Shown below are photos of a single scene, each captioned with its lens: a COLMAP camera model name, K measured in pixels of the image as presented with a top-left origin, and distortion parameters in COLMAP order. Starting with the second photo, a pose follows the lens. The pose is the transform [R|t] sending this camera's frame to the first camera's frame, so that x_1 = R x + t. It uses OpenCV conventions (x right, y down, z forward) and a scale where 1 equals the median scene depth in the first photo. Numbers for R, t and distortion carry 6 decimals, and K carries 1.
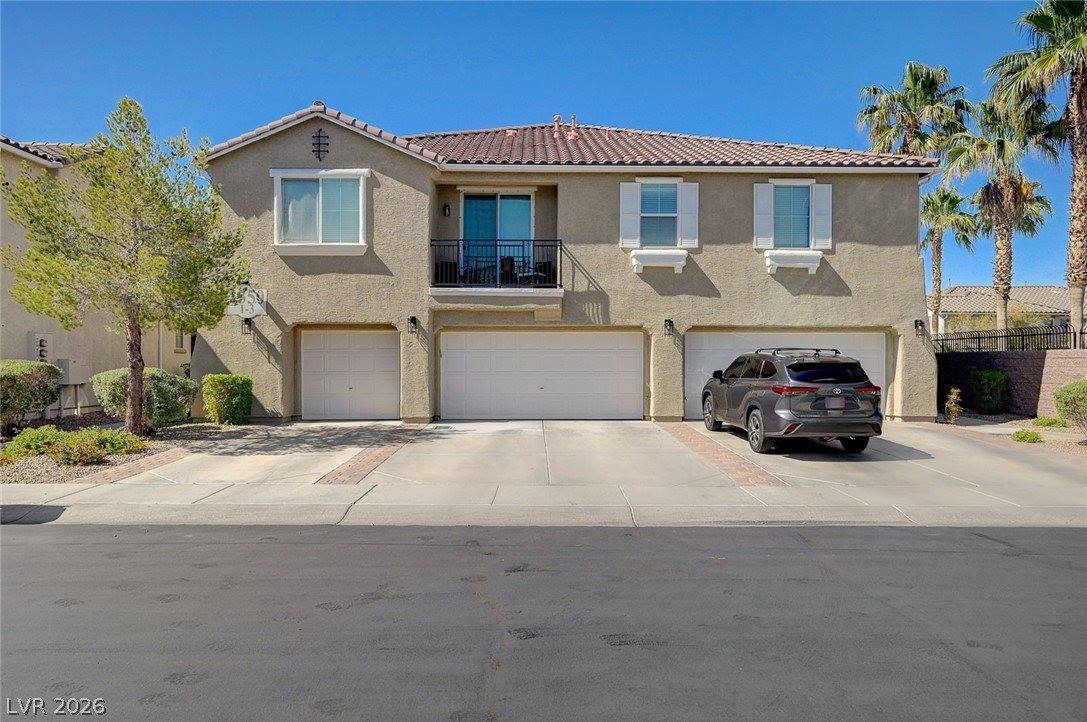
lens RADIAL K [[717.4, 0, 542.9], [0, 717.4, 358.1], [0, 0, 1]] dist [-0.004731, 0.000237]
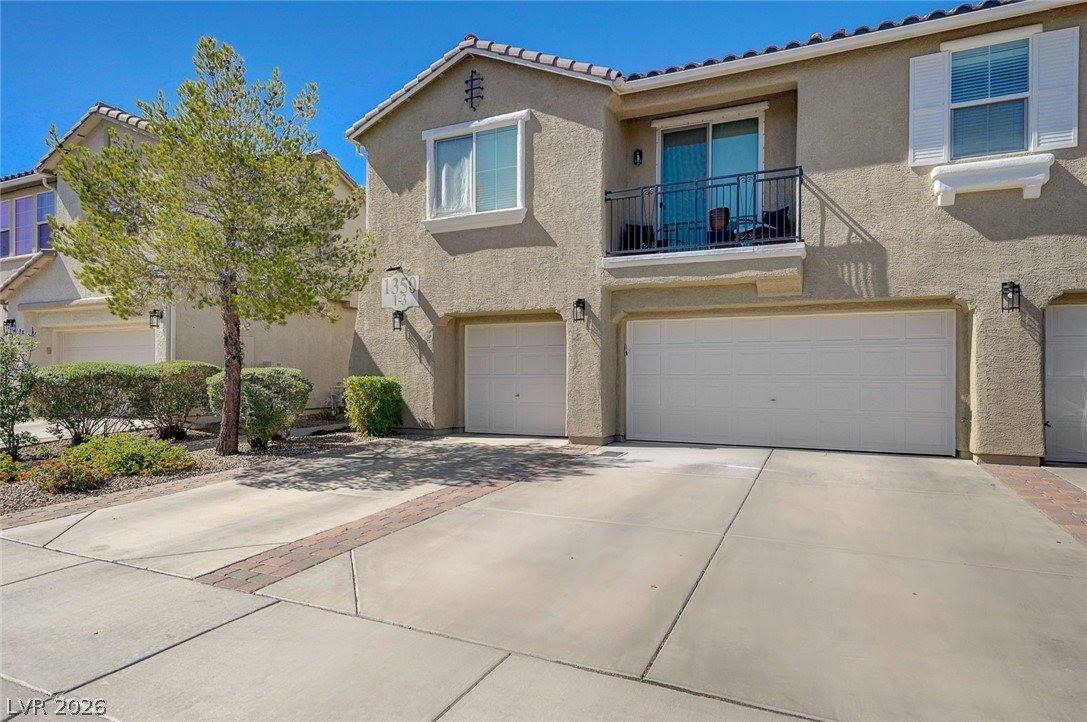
lens RADIAL K [[617.0, 0, 541.1], [0, 617.0, 370.9], [0, 0, 1]] dist [0.003354, 0.003271]
pose [[0.899872, -0.000823, -0.436154, 0.057245], [0.001317, 0.999999, 0.000832, 0.014986], [0.436153, -0.001323, 0.899872, 0.410778]]
